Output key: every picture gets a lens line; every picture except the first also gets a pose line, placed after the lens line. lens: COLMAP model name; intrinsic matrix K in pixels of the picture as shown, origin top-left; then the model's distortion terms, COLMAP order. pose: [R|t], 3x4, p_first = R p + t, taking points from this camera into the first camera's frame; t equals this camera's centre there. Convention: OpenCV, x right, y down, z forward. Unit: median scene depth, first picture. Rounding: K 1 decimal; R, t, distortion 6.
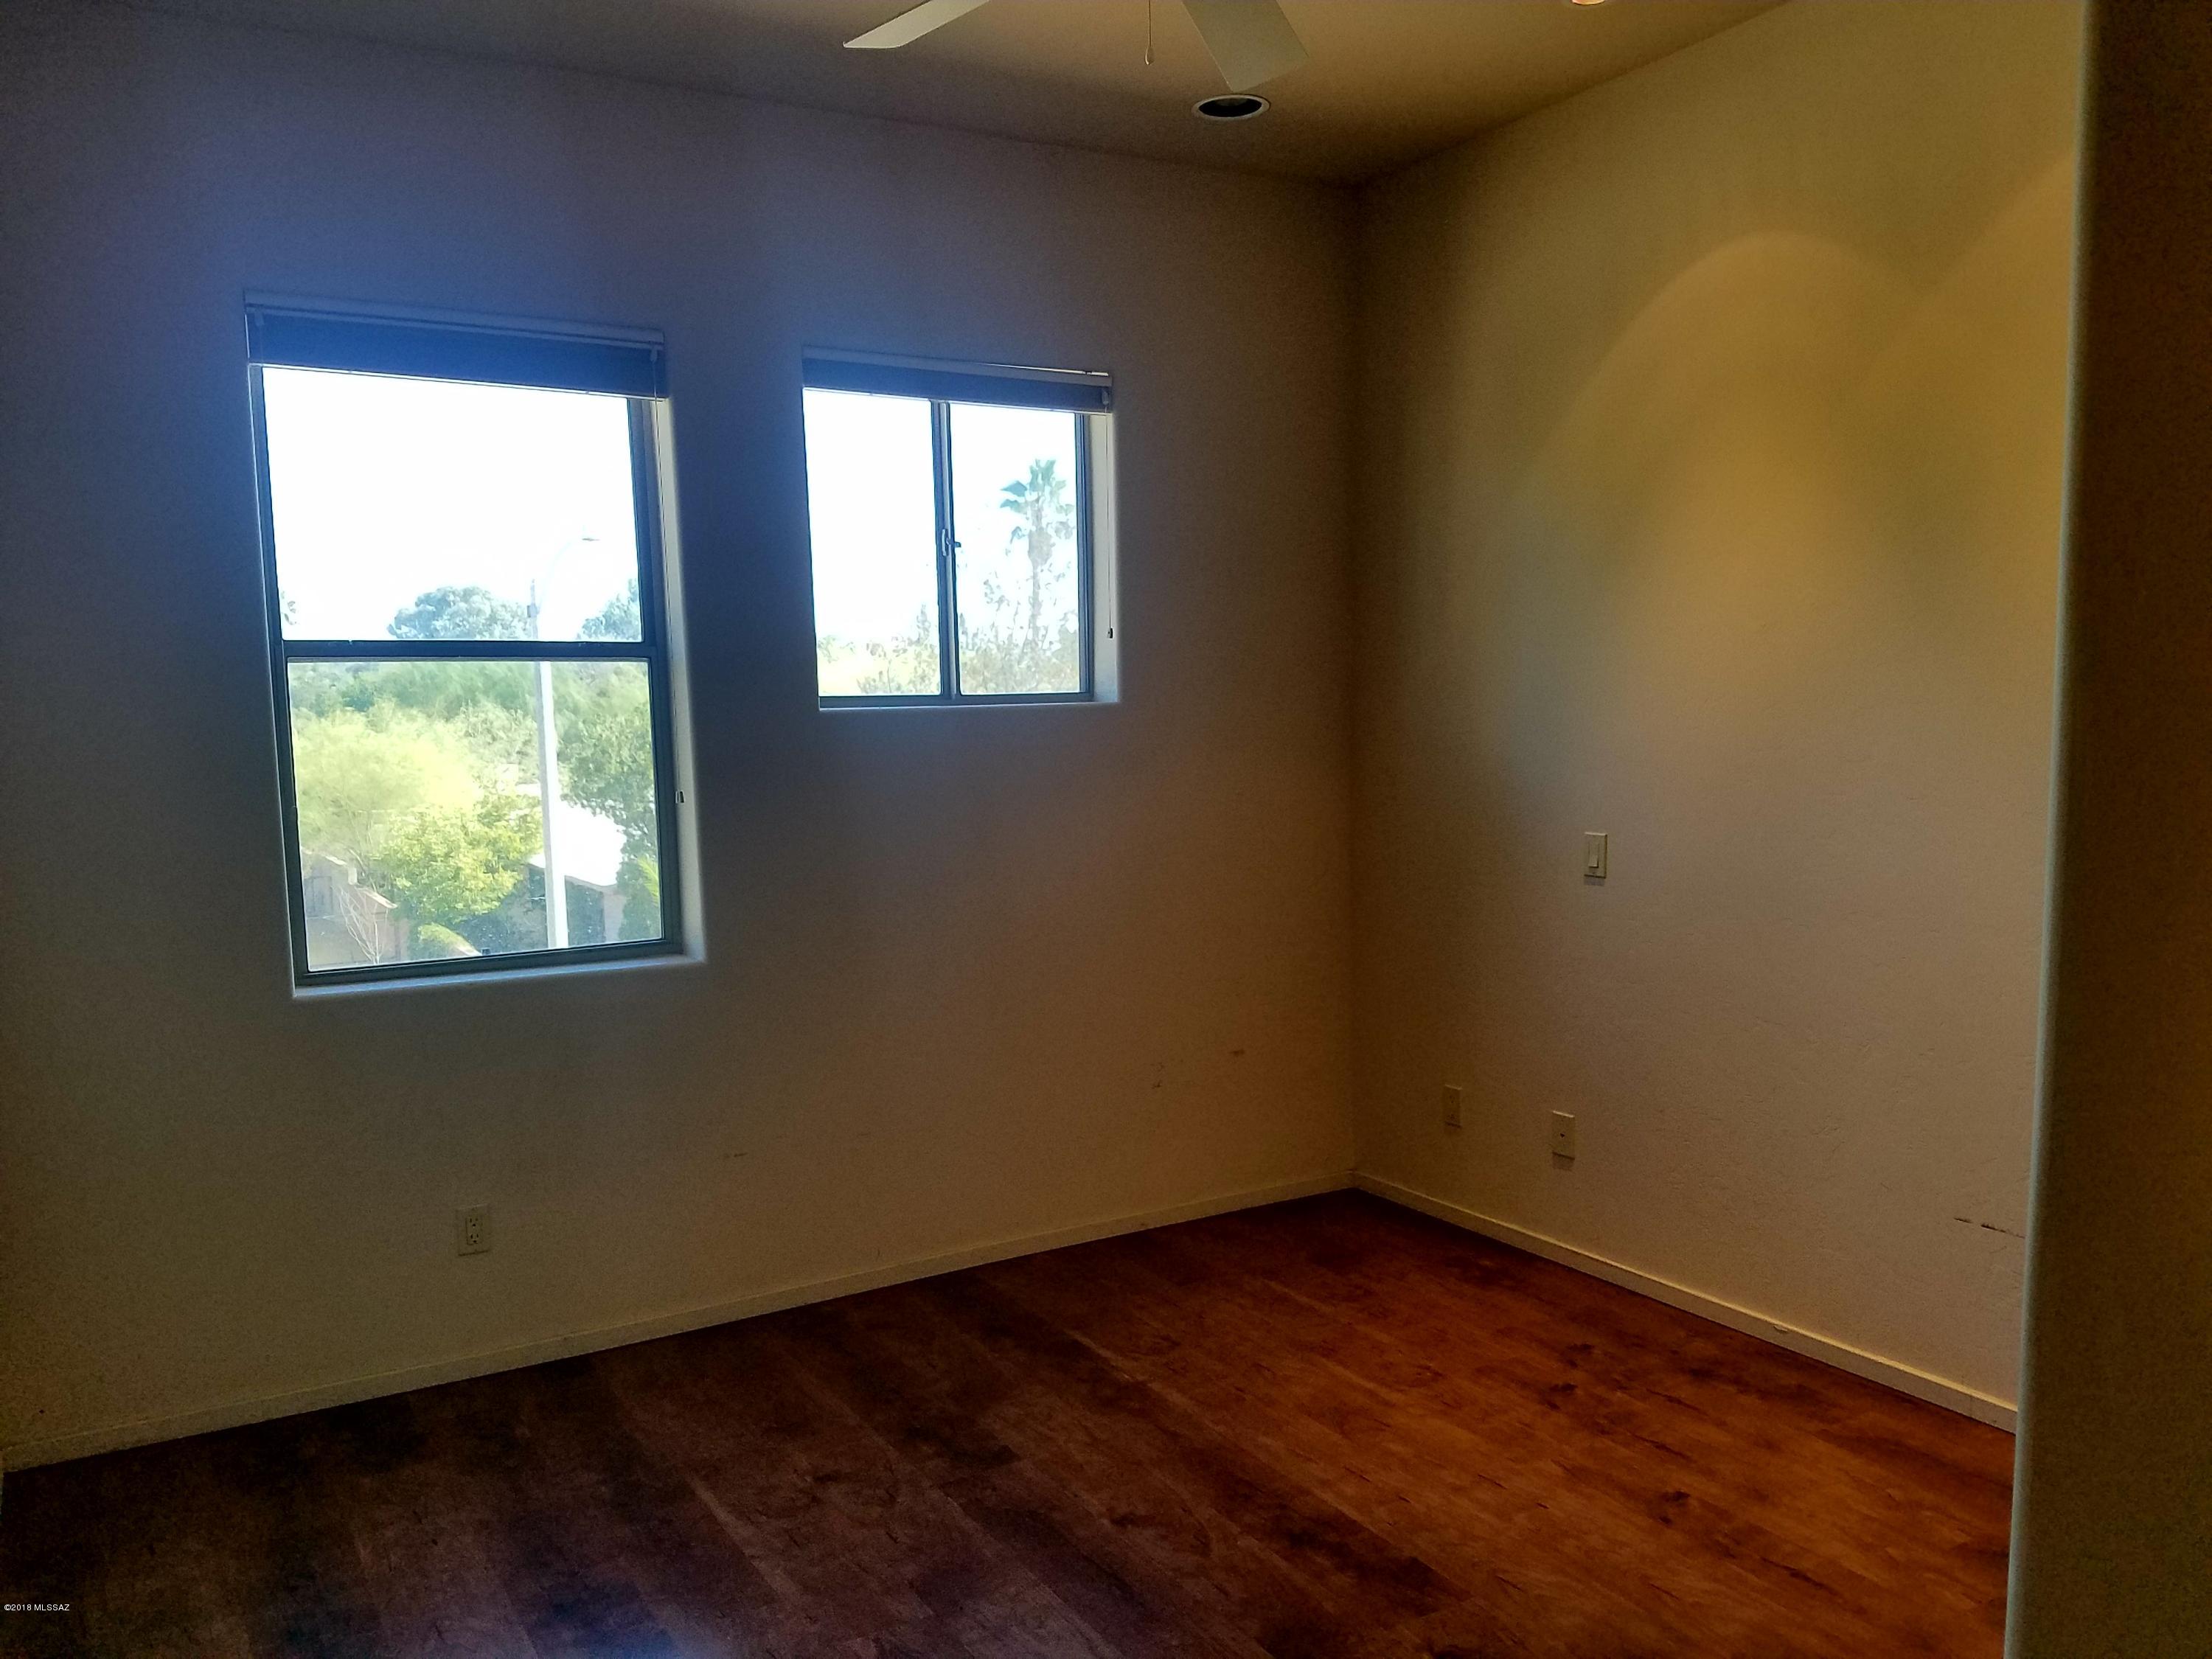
lens RADIAL K [[1696.5, 0, 1108.7], [0, 1696.5, 837.1], [0, 0, 1]] dist [0.030445, -0.020283]
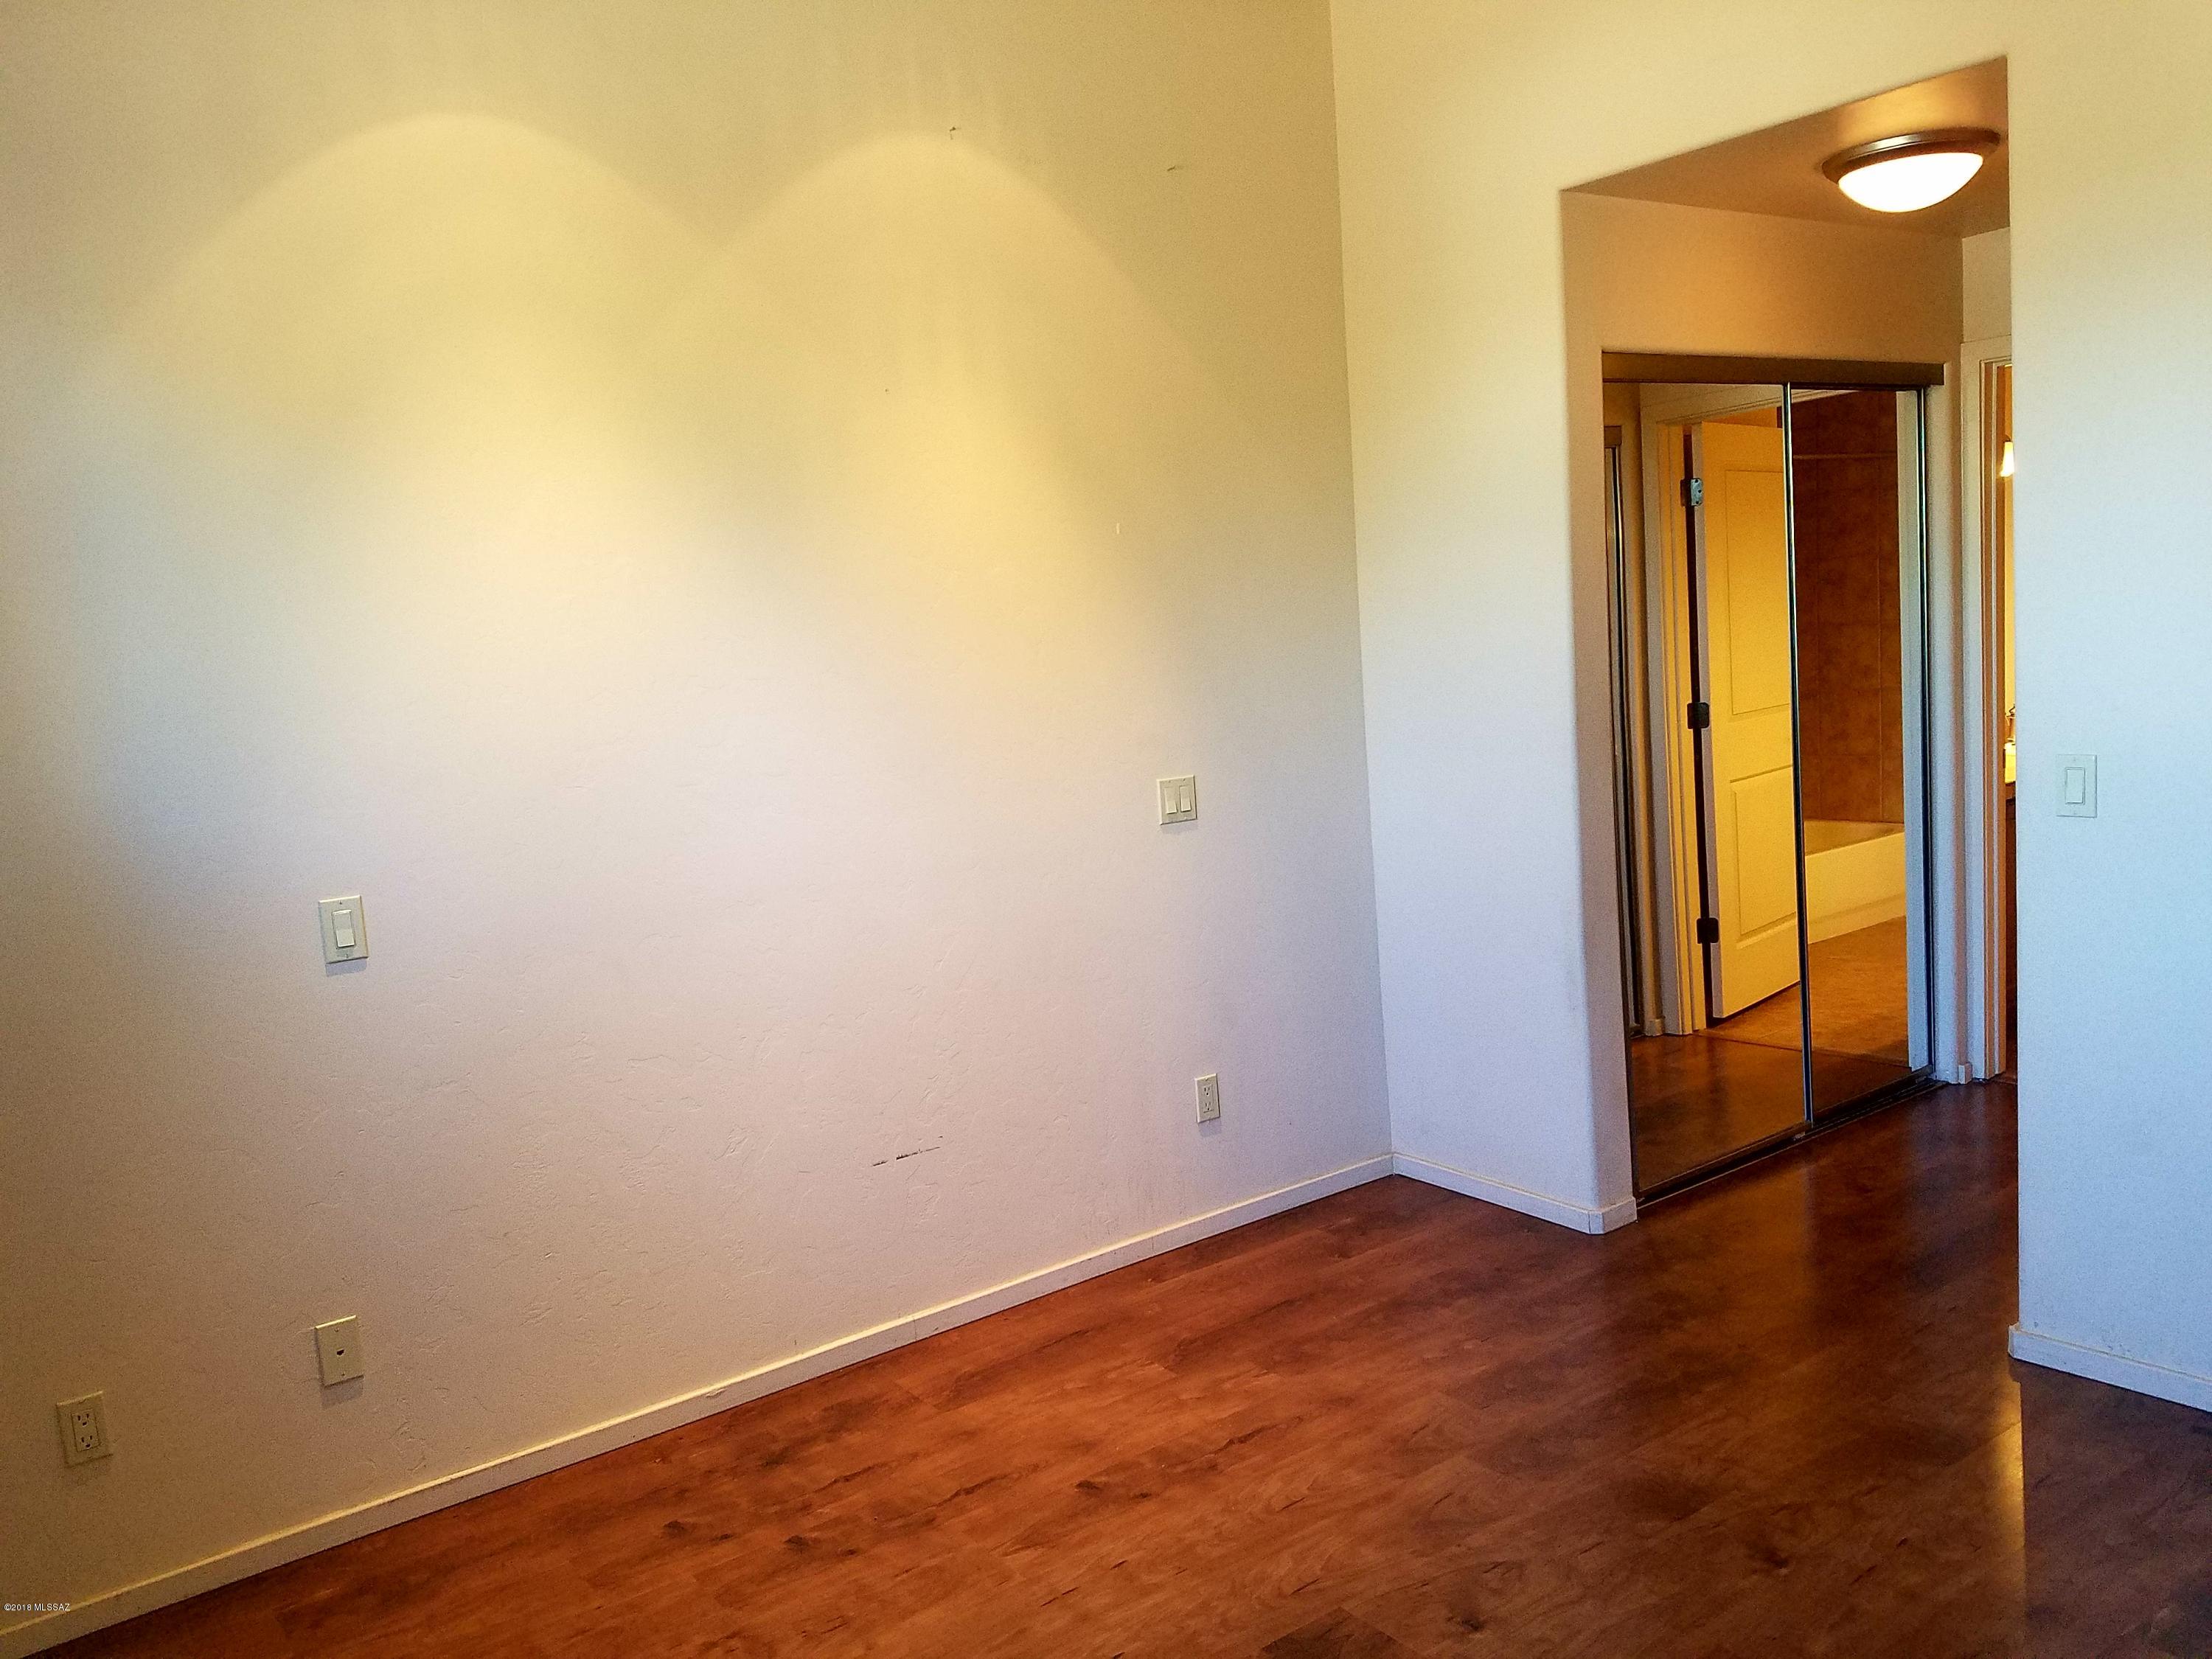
lens RADIAL K [[1696.5, 0, 1104.7], [0, 1696.5, 814.1], [0, 0, 1]] dist [0.030445, -0.020283]
pose [[-0.041293, -0.096926, 0.994435, -0.507959], [0.178483, 0.978559, 0.102790, -0.063291], [-0.983076, 0.181734, -0.023108, 0.855568]]
